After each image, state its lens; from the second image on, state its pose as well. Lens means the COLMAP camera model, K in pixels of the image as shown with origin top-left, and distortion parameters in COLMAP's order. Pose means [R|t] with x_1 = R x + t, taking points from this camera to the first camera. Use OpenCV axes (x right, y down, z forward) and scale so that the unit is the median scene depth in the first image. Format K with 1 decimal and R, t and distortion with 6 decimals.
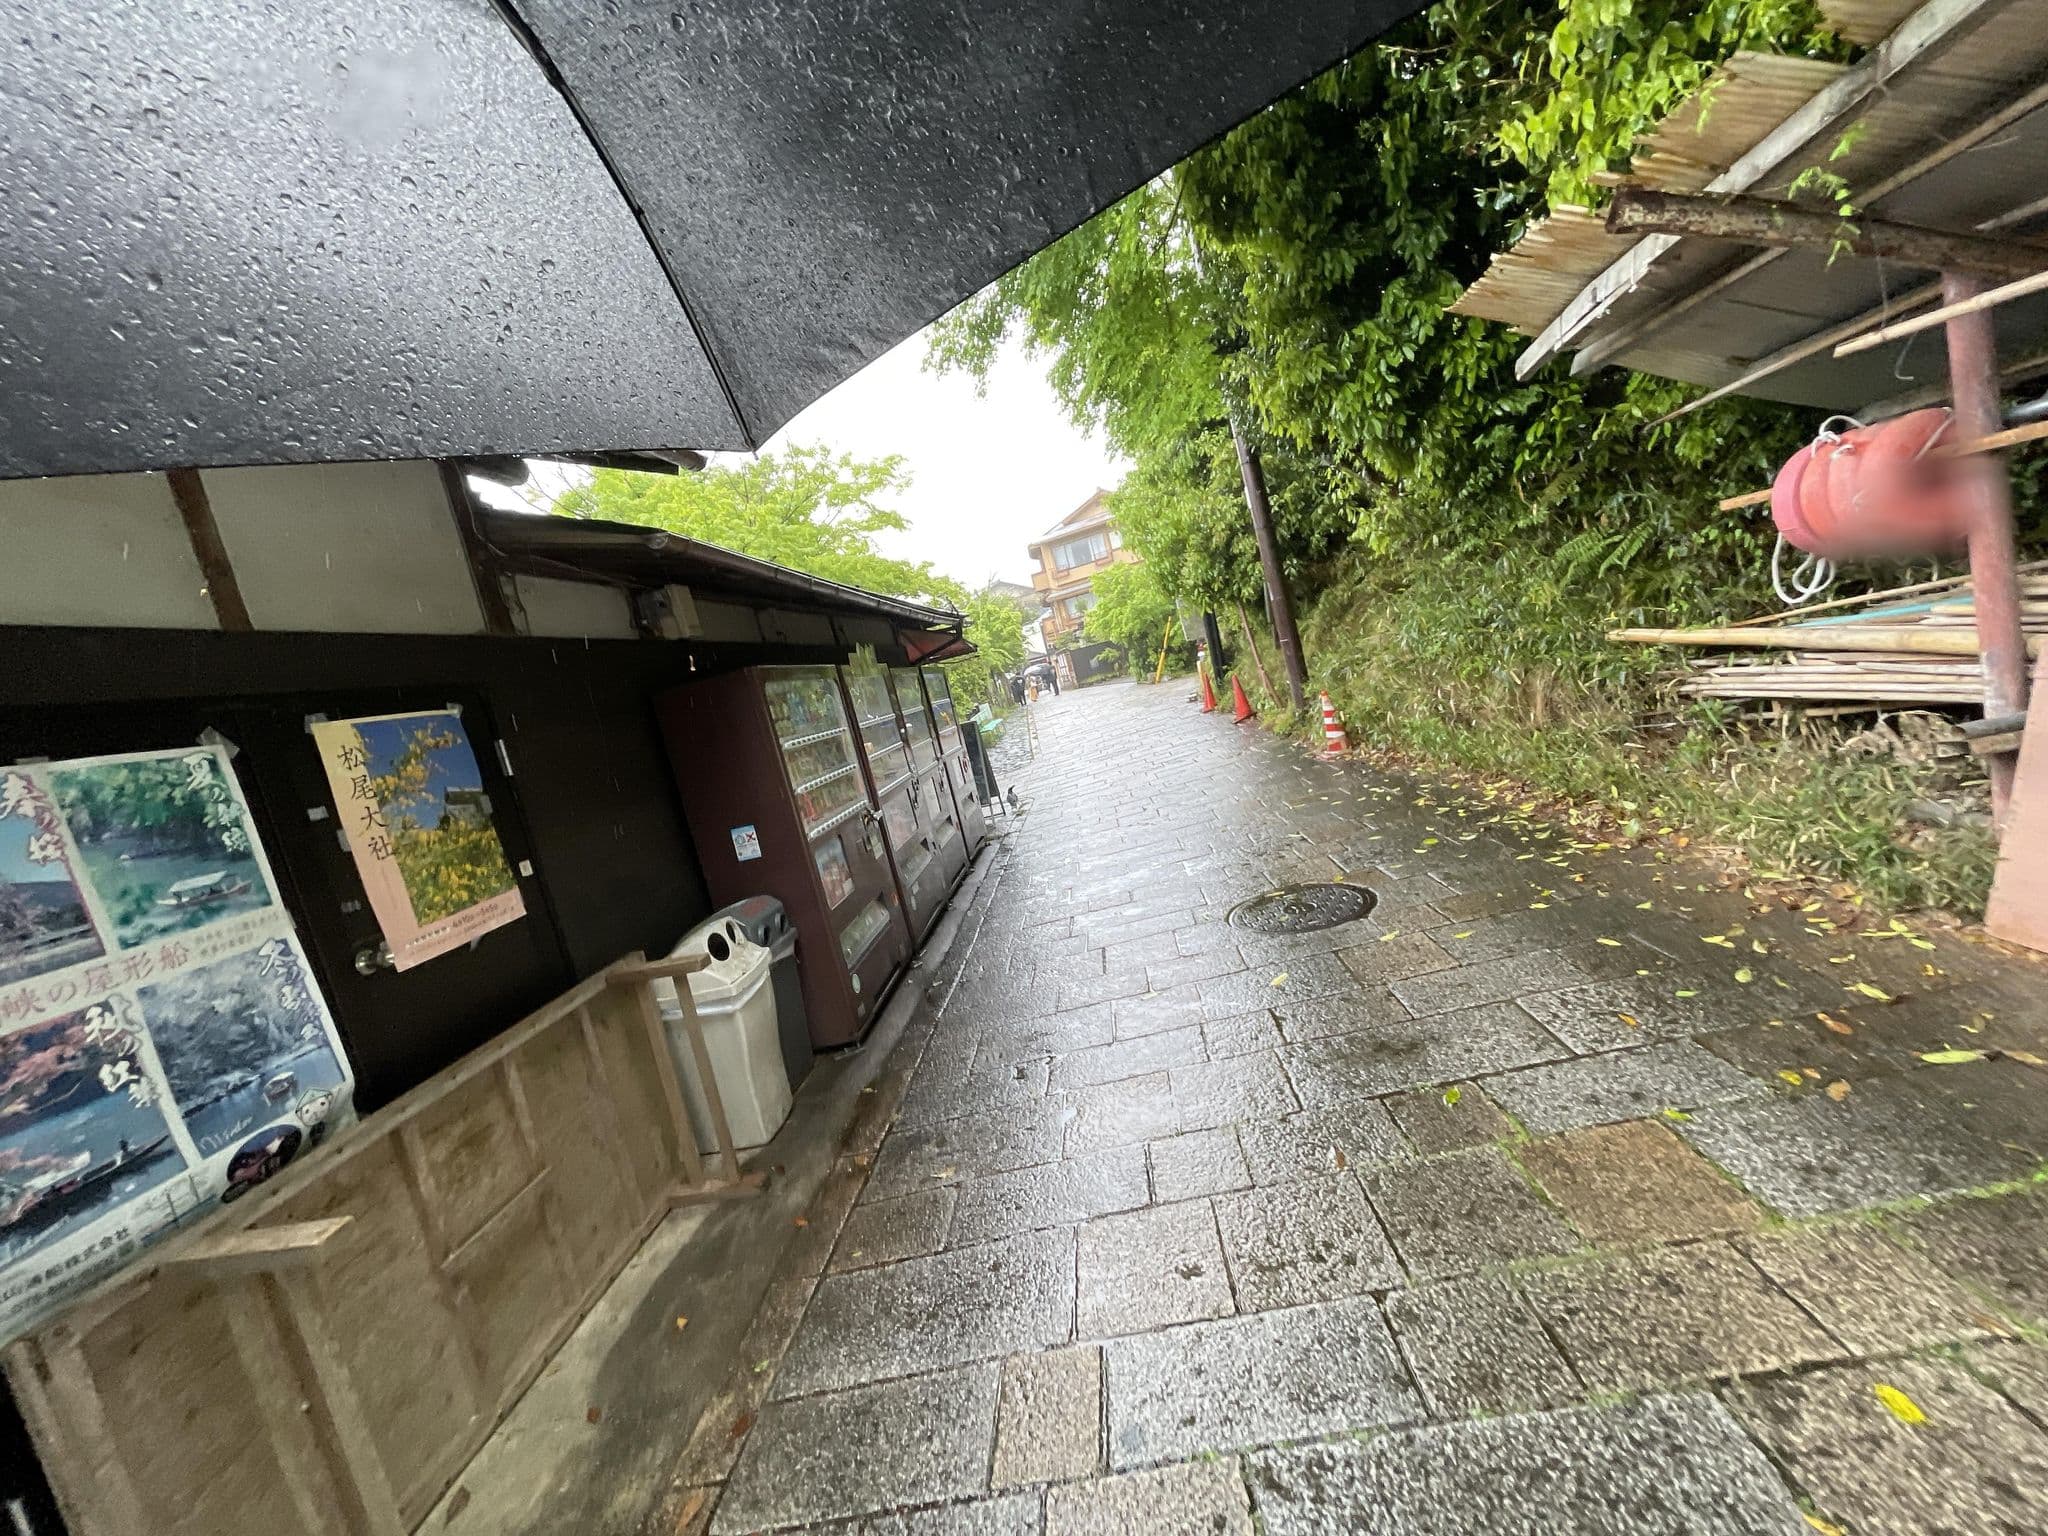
lens RADIAL K [[831.2, 0, 1024.0], [0, 831.2, 768.0], [0, 0, 1]] dist [0.000015, -0.000002]
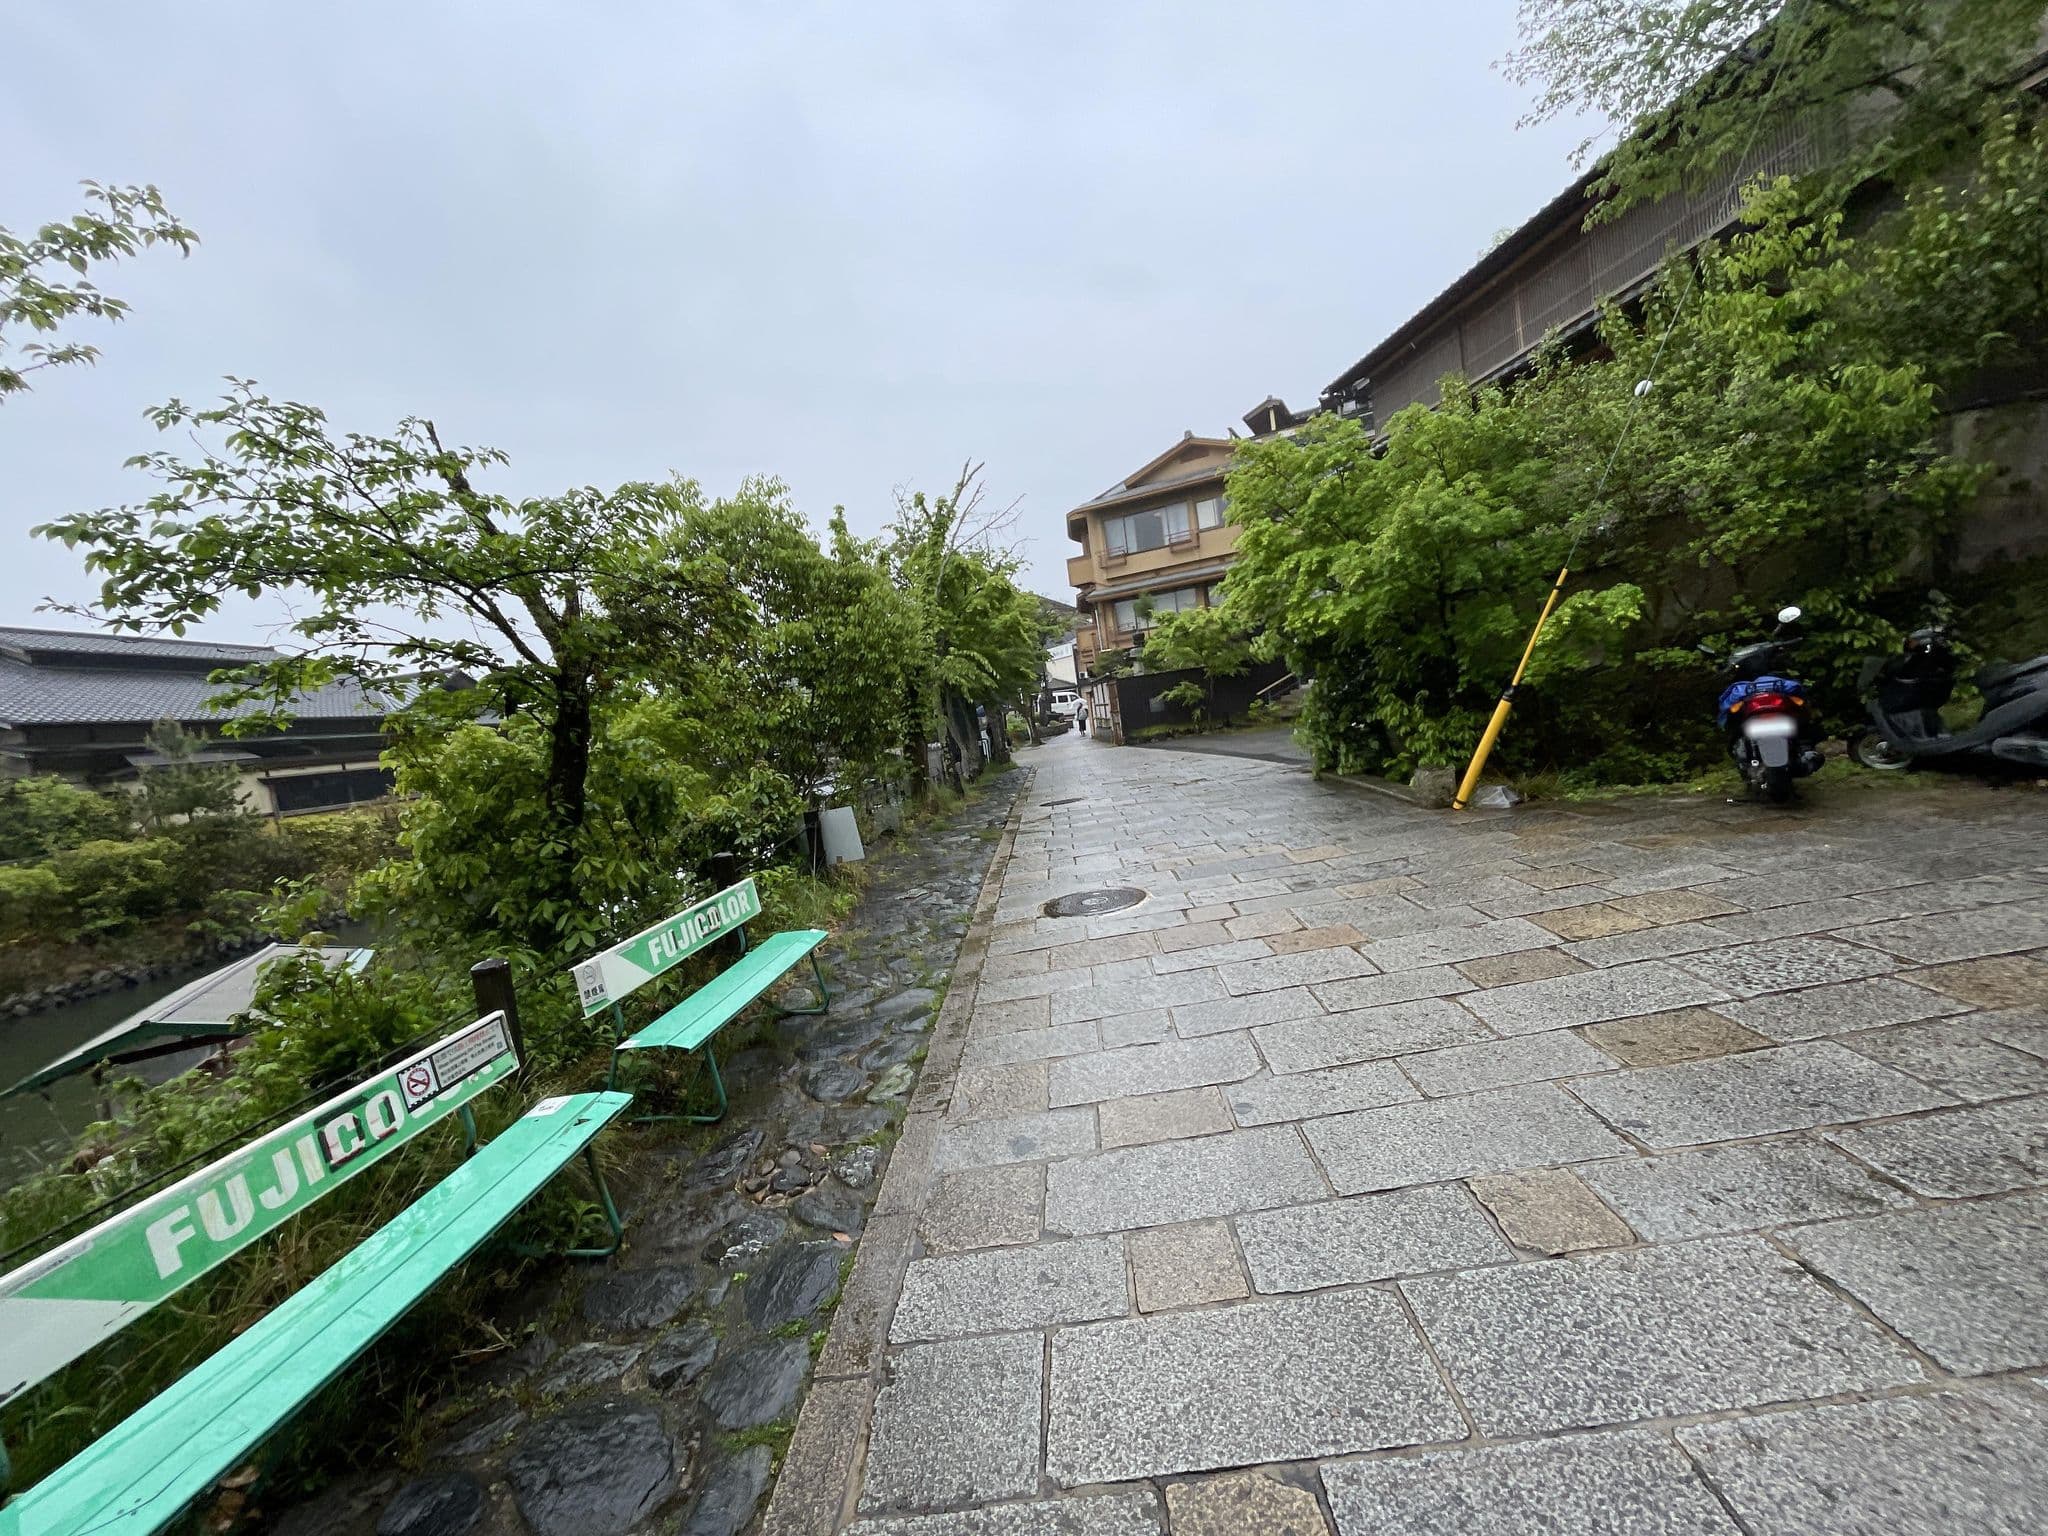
lens RADIAL K [[831.2, 0, 1024.0], [0, 831.2, 768.0], [0, 0, 1]] dist [0.000015, -0.000002]
pose [[0.992411, 0.121294, -0.020219, 0.008303], [-0.121925, 0.991970, -0.033602, -0.045519], [0.015981, 0.035813, 0.999231, 0.374158]]
